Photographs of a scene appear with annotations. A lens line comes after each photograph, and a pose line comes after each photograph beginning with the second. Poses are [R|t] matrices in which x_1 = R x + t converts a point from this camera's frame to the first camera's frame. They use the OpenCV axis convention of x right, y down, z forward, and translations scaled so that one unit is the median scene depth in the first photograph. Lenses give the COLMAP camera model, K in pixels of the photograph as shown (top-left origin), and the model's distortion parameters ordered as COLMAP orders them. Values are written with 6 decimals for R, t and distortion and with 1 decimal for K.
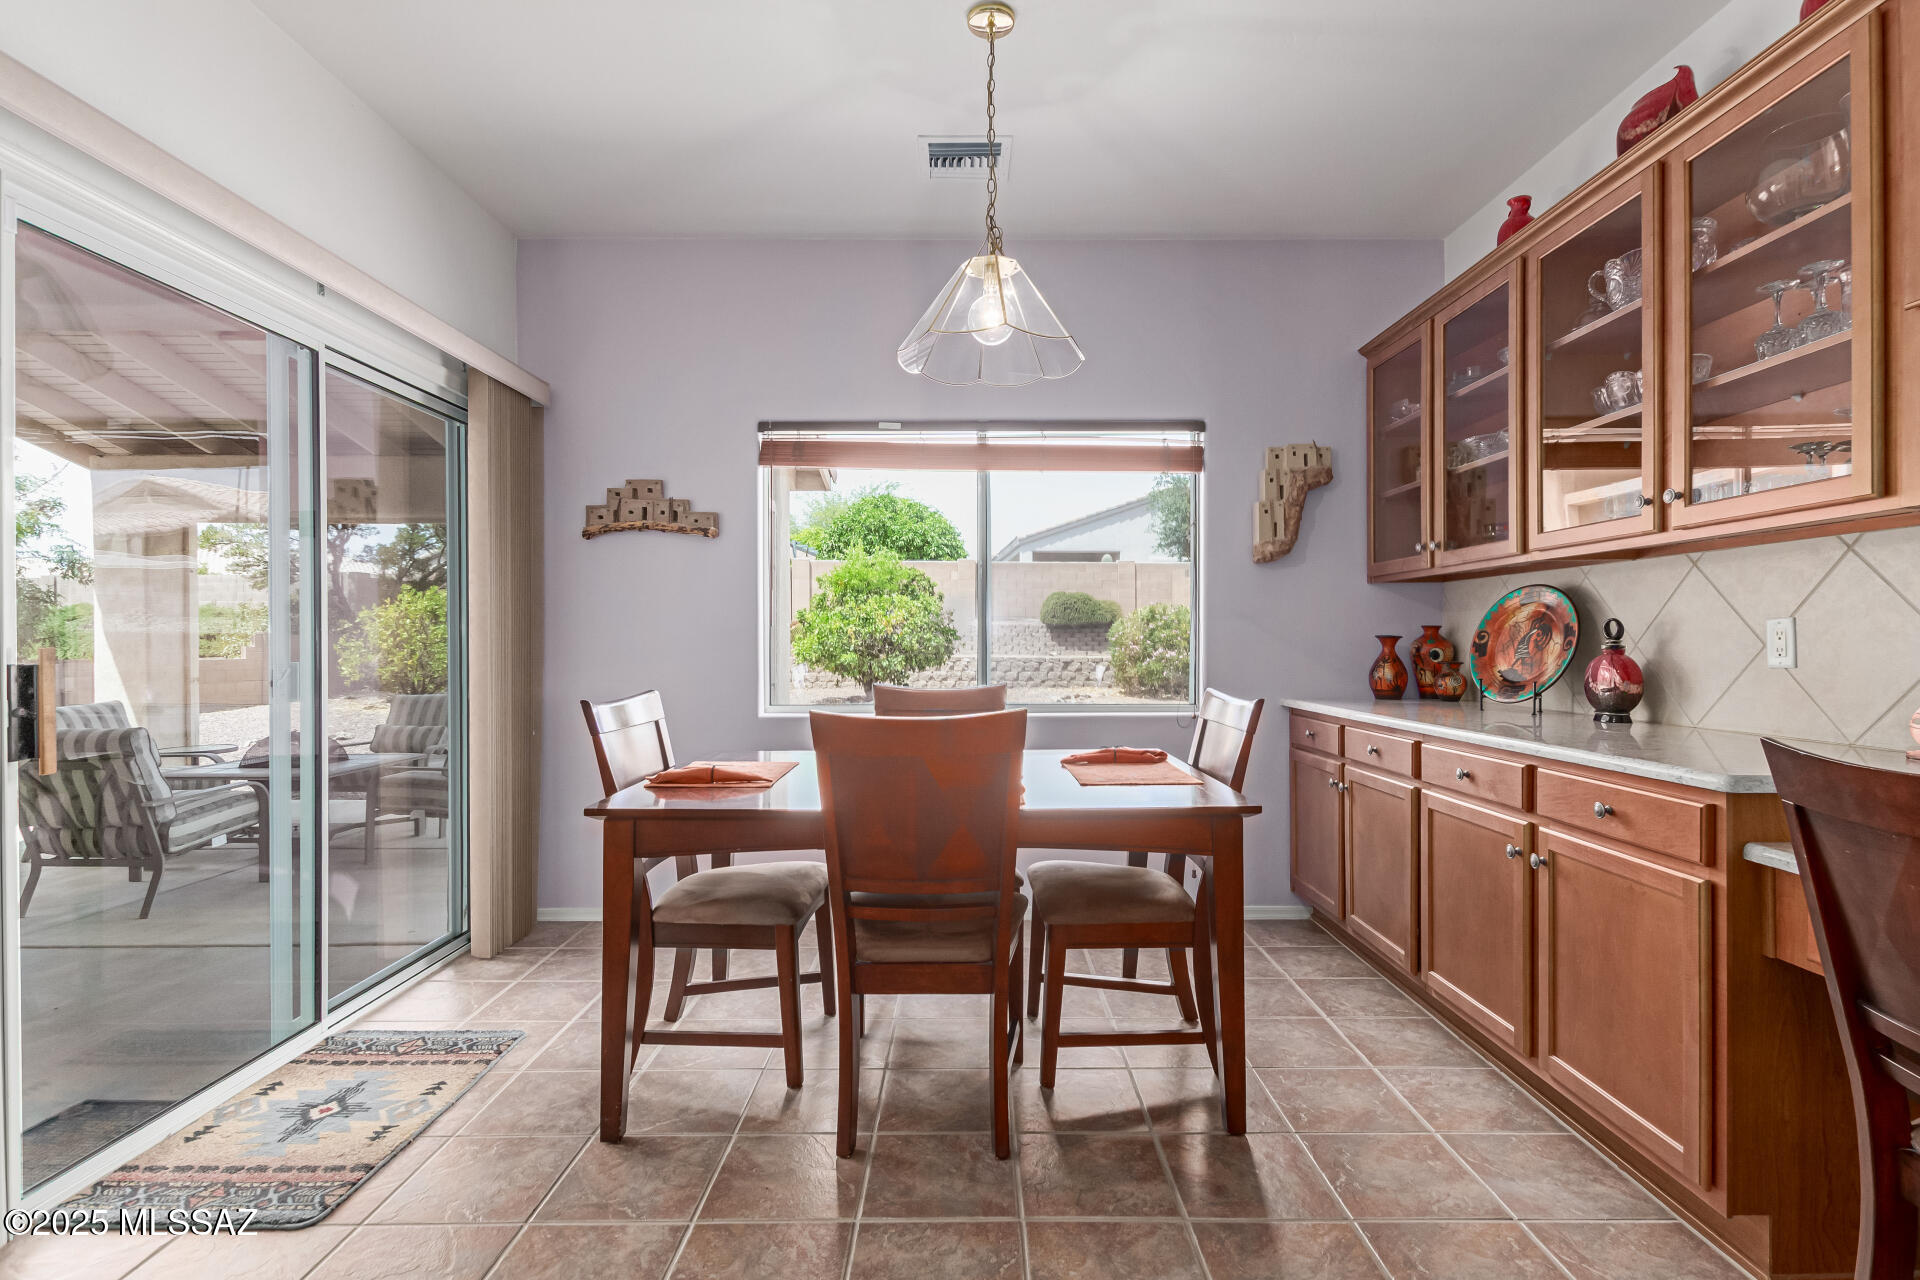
lens RADIAL K [[924.7, 0, 978.3], [0, 924.7, 644.6], [0, 0, 1]] dist [0.013606, -0.002452]
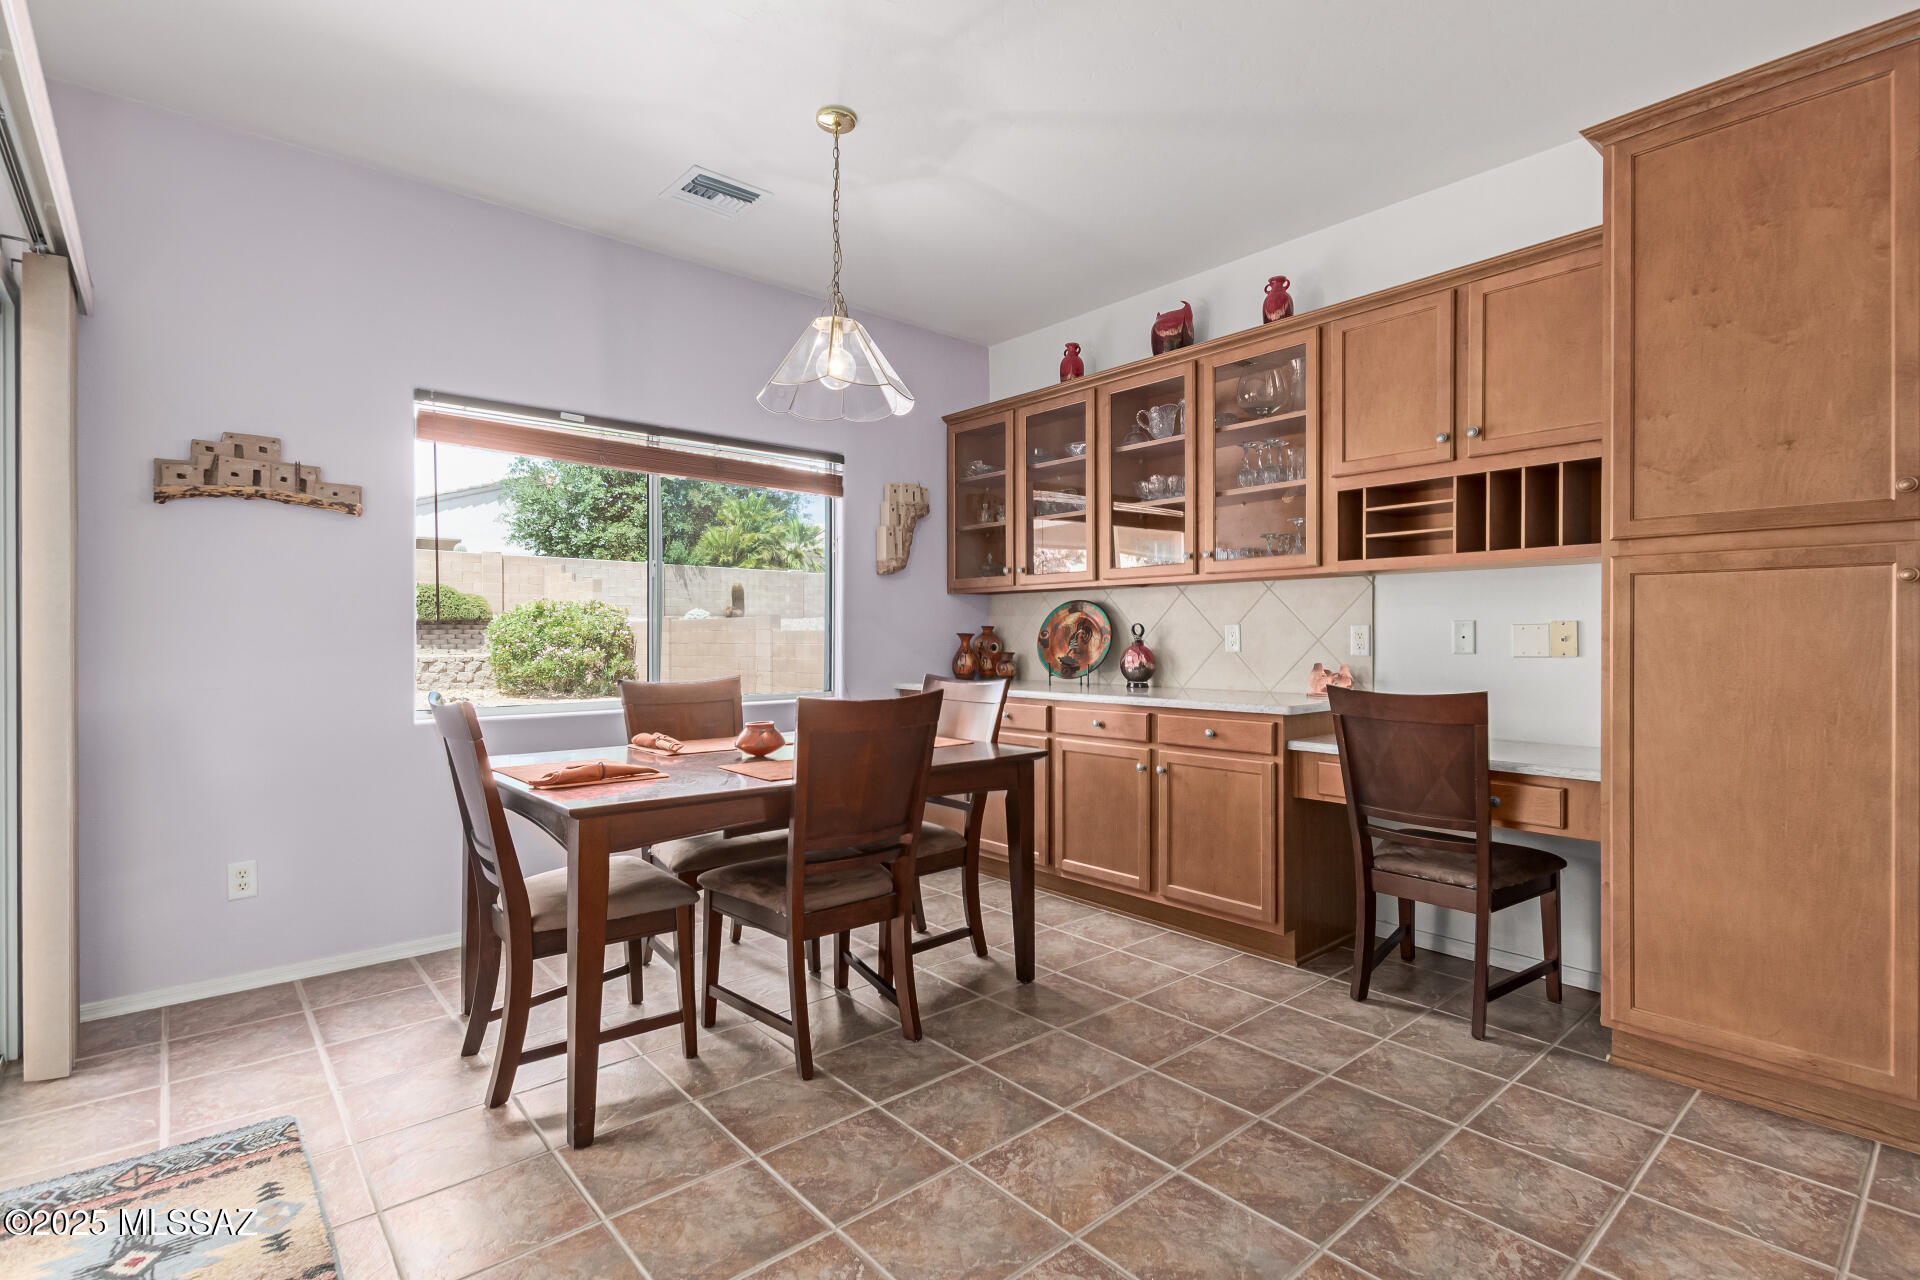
lens RADIAL K [[903.4, 0, 975.5], [0, 903.4, 638.0], [0, 0, 1]] dist [0.015971, -0.005037]
pose [[0.755995, -0.000109, 0.654578, -0.561434], [0.002992, 0.999990, -0.003289, 0.001445], [-0.654571, 0.004445, 0.755988, -0.001120]]
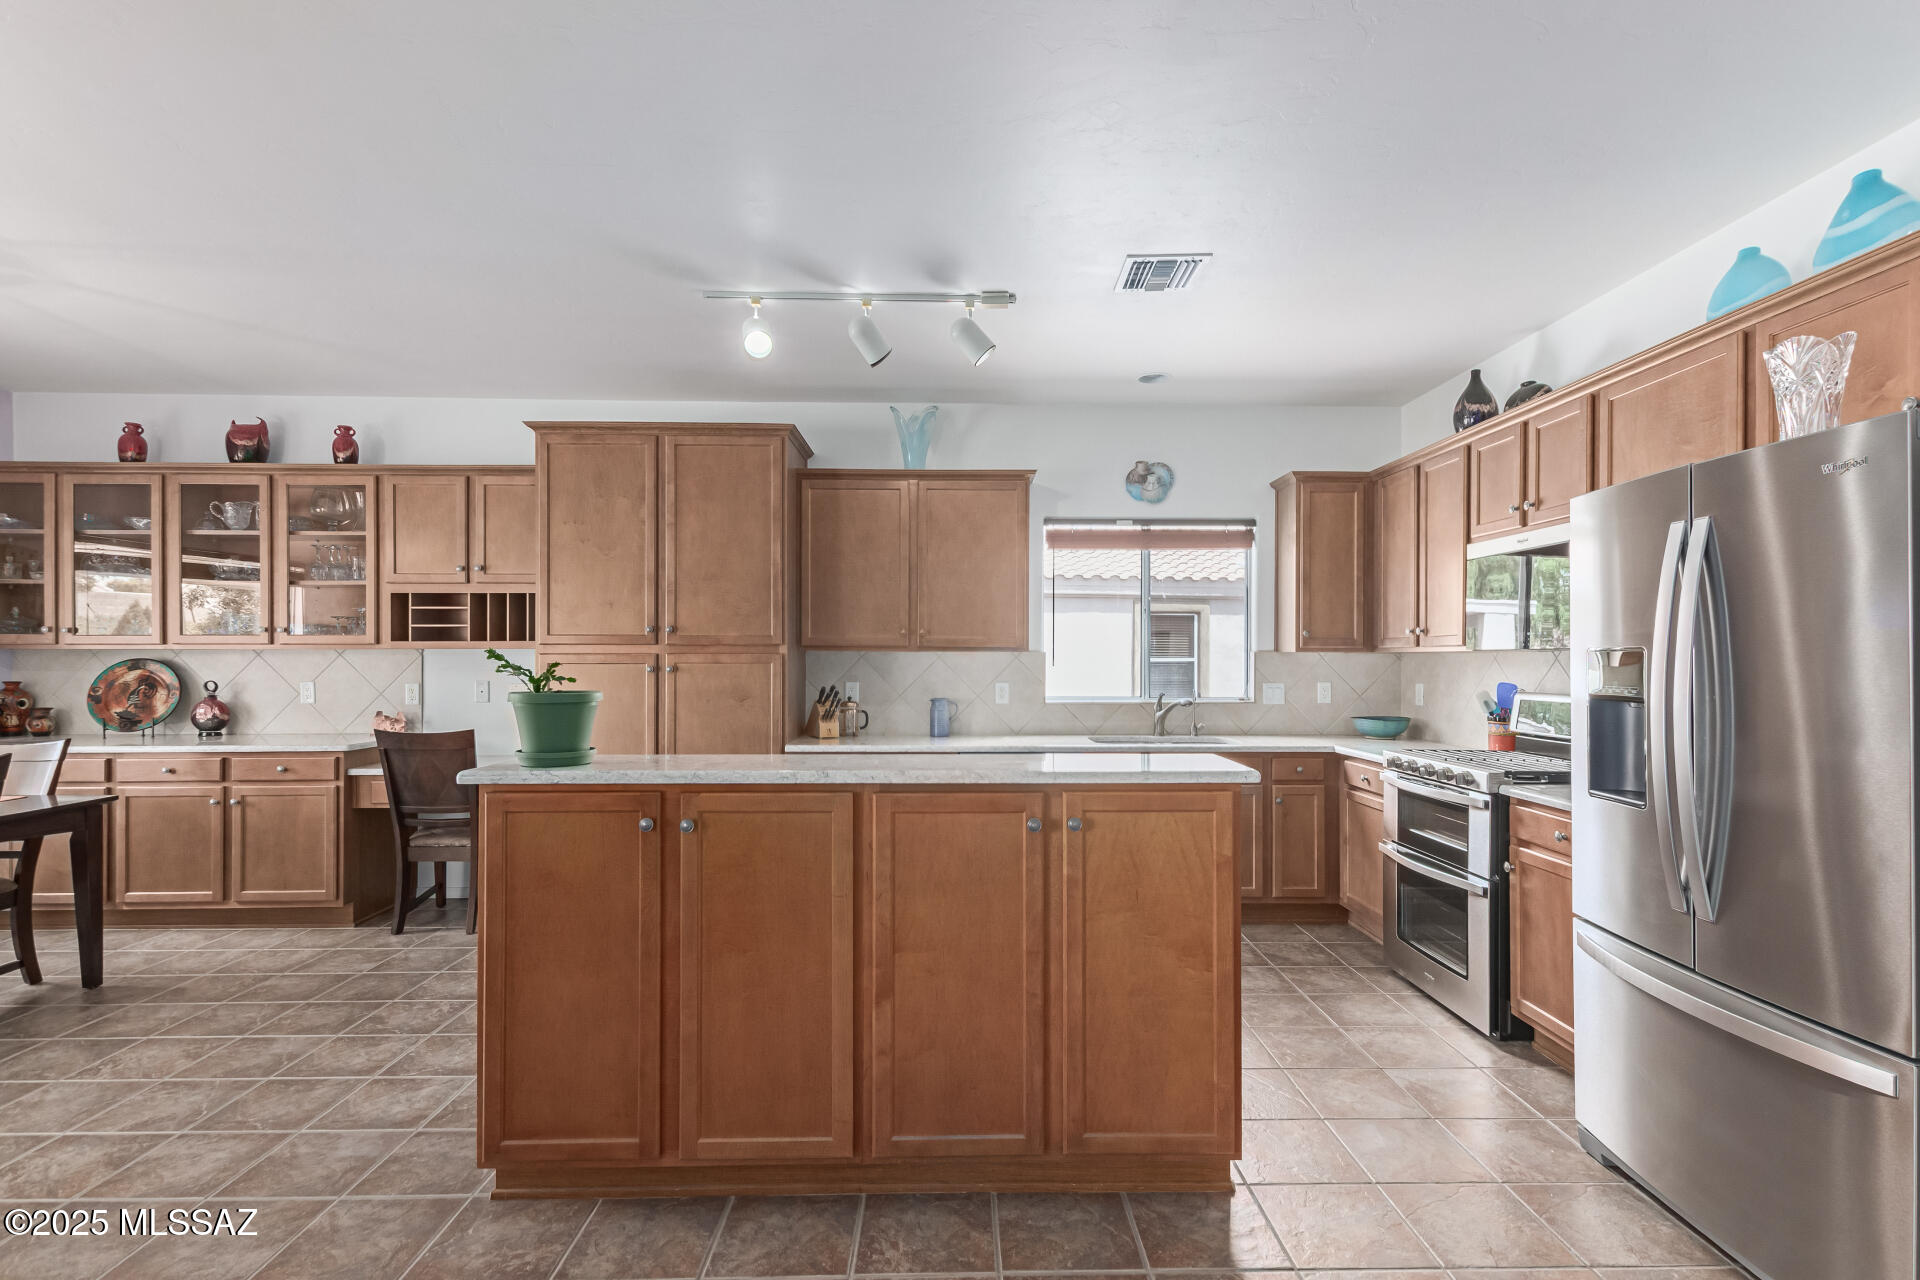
lens RADIAL K [[903.4, 0, 960.6], [0, 903.4, 656.6], [0, 0, 1]] dist [0.015971, -0.005037]
pose [[-0.011994, 0.001500, 0.999927, -1.177094], [0.004020, 0.999991, -0.001452, -0.068493], [-0.999920, 0.004003, -0.012000, -0.489093]]
